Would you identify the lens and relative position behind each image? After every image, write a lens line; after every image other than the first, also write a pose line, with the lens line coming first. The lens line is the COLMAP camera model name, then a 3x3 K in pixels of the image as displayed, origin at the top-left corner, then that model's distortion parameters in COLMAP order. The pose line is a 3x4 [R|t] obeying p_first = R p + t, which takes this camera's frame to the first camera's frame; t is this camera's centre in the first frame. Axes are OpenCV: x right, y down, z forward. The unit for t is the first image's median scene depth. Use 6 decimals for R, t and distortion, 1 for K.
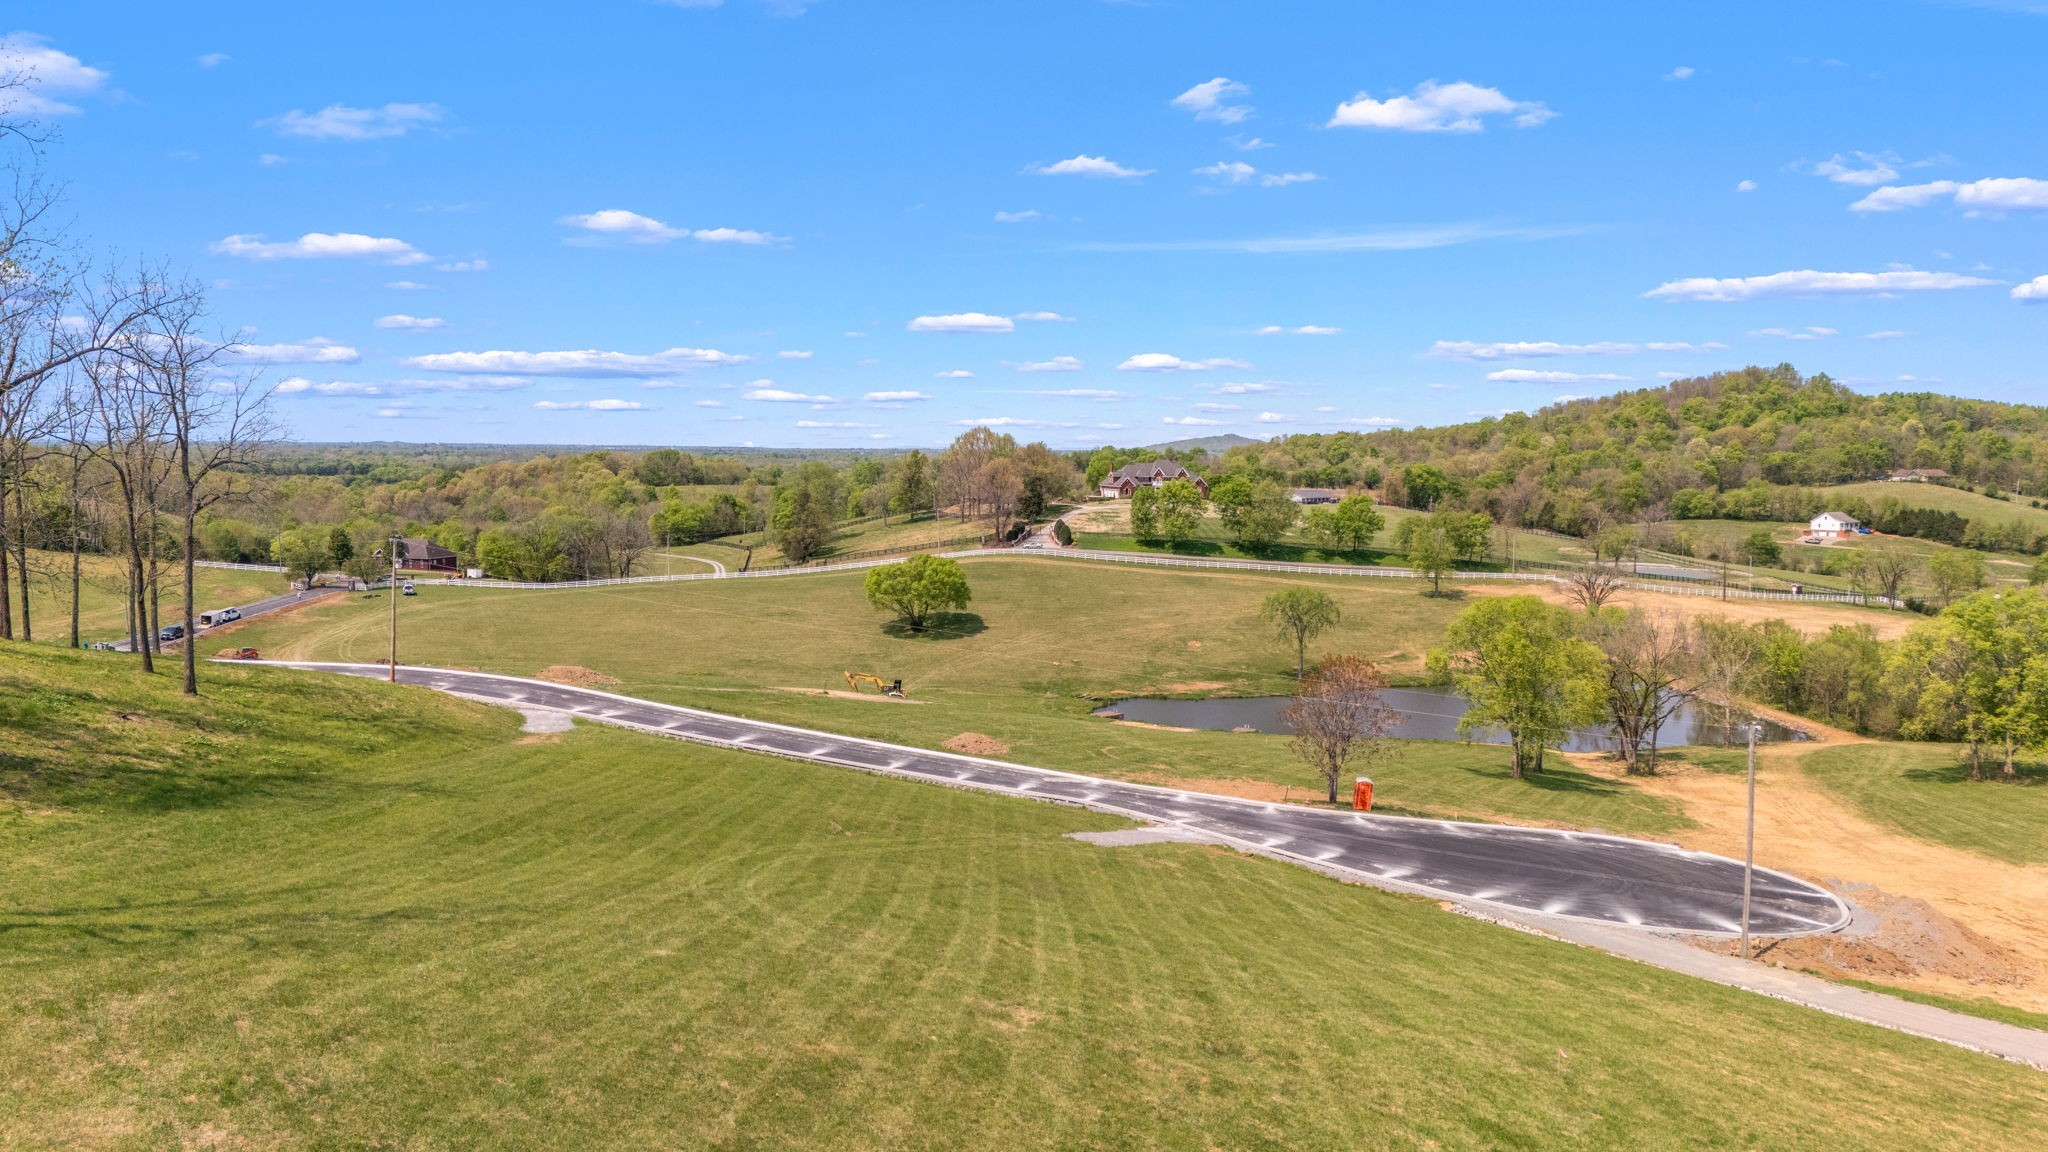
lens RADIAL K [[1502.2, 0, 1024.0], [0, 1502.2, 576.0], [0, 0, 1]] dist [0.081099, -0.088181]
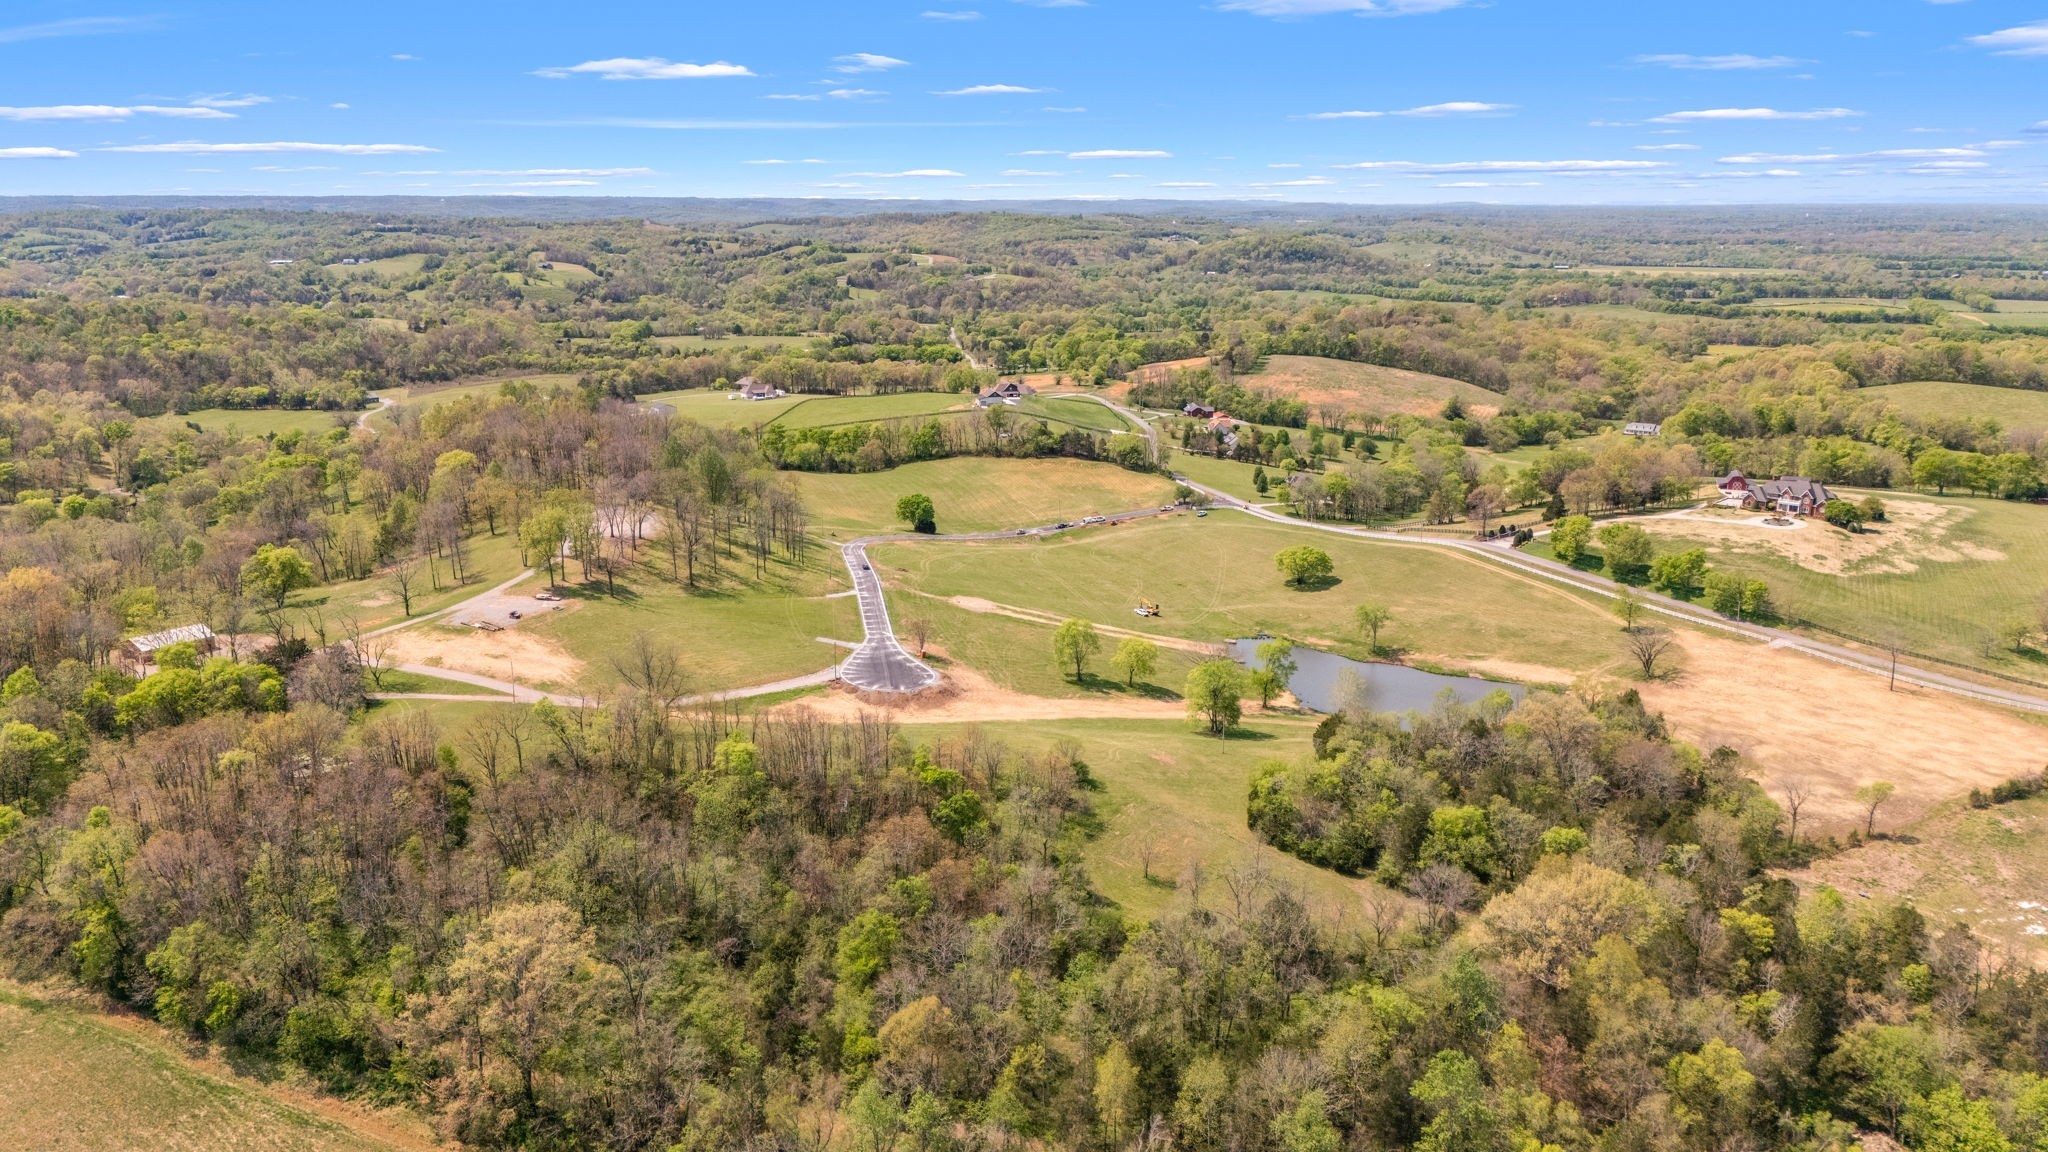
lens RADIAL K [[1525.0, 0, 1014.1], [0, 1525.0, 562.0], [0, 0, 1]] dist [0.093681, -0.088373]
pose [[0.494290, 0.190971, -0.848061, 1.129549], [-0.070981, 0.981180, 0.179576, -0.254728], [0.866394, -0.028566, 0.498543, -0.248956]]
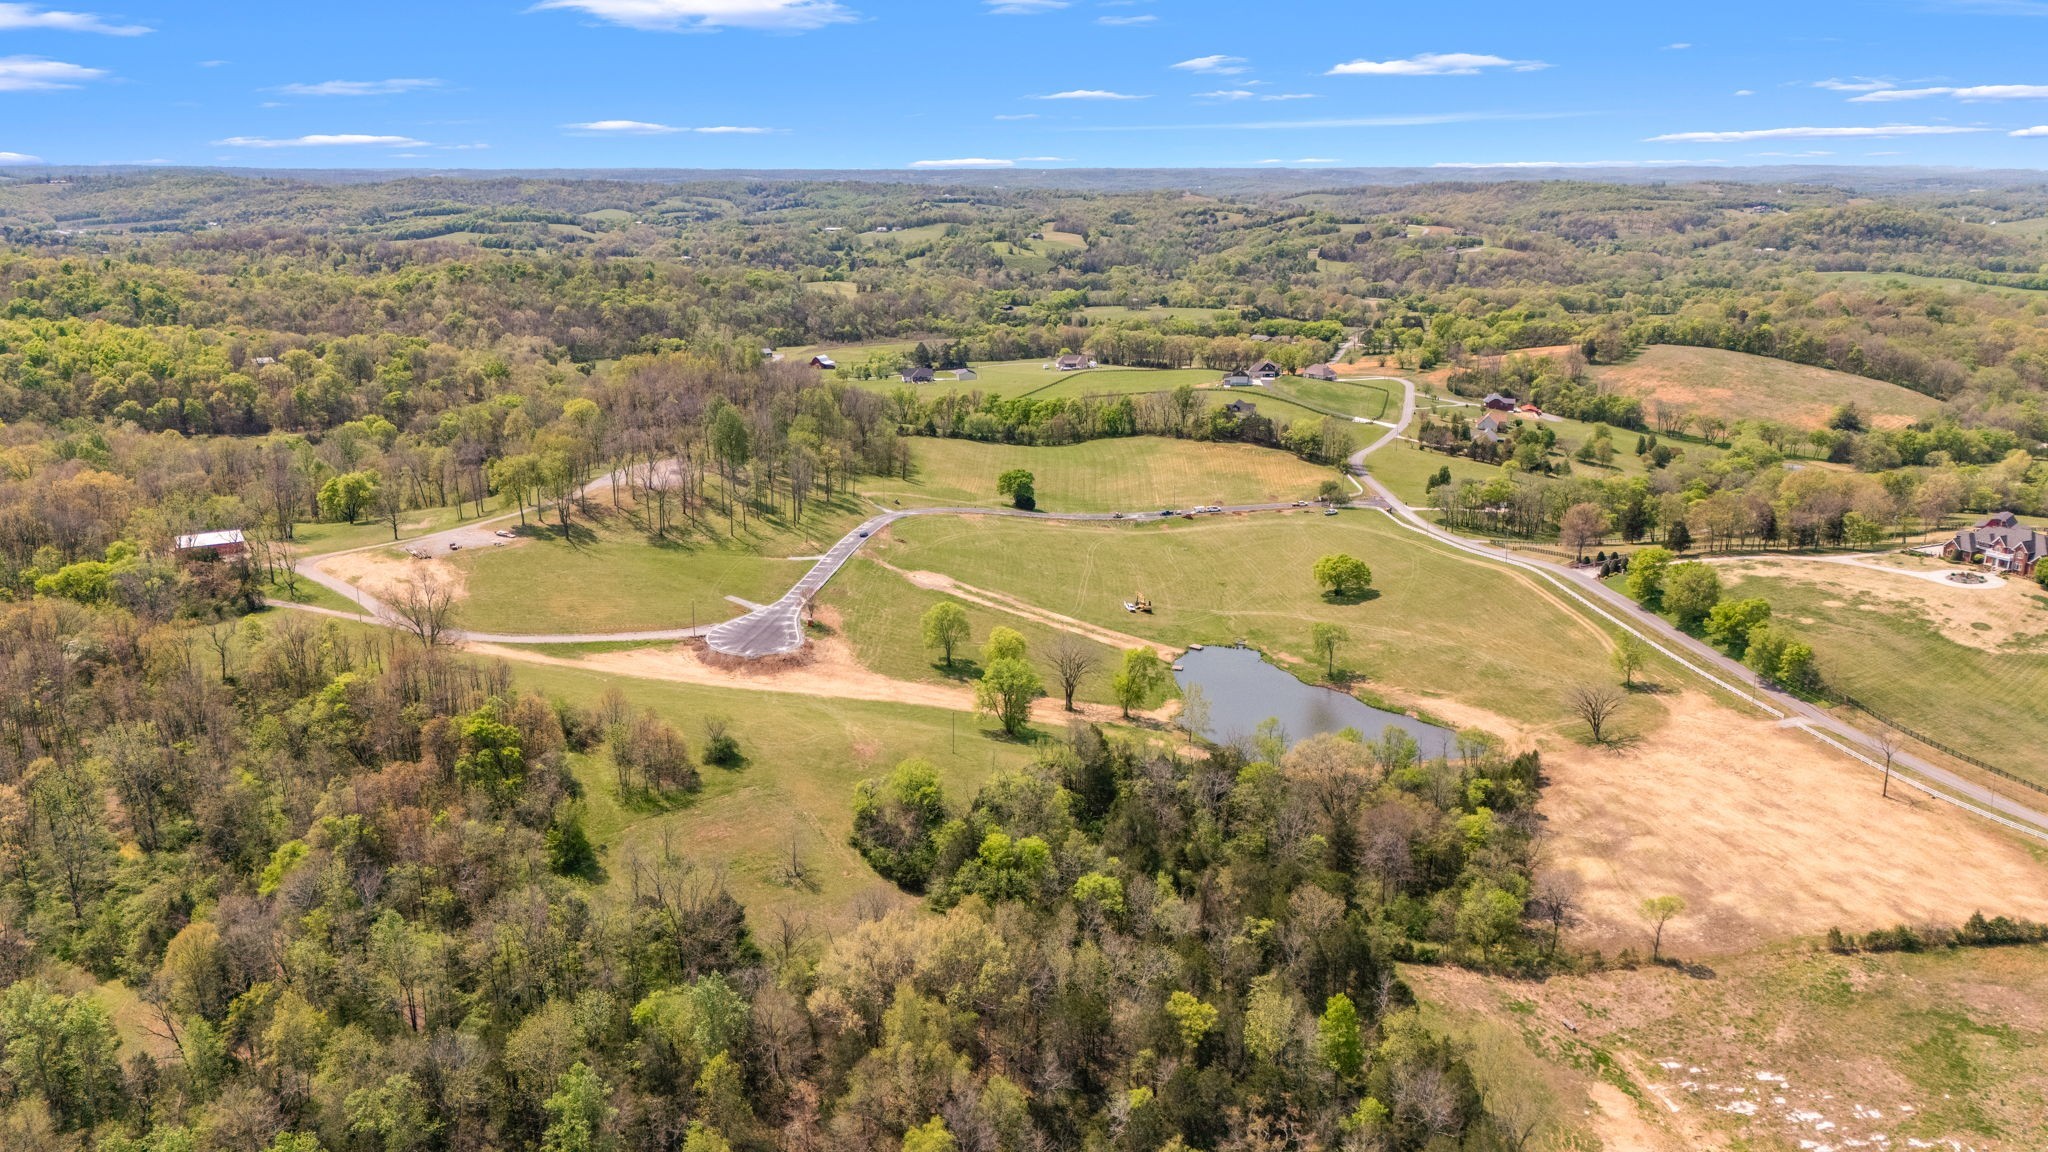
lens RADIAL K [[1525.0, 0, 1014.1], [0, 1525.0, 562.0], [0, 0, 1]] dist [0.093681, -0.088373]
pose [[0.143000, 0.236956, -0.960938, 1.275241], [-0.086786, 0.970179, 0.226320, -0.300290], [0.985910, 0.051032, 0.159300, 0.260477]]
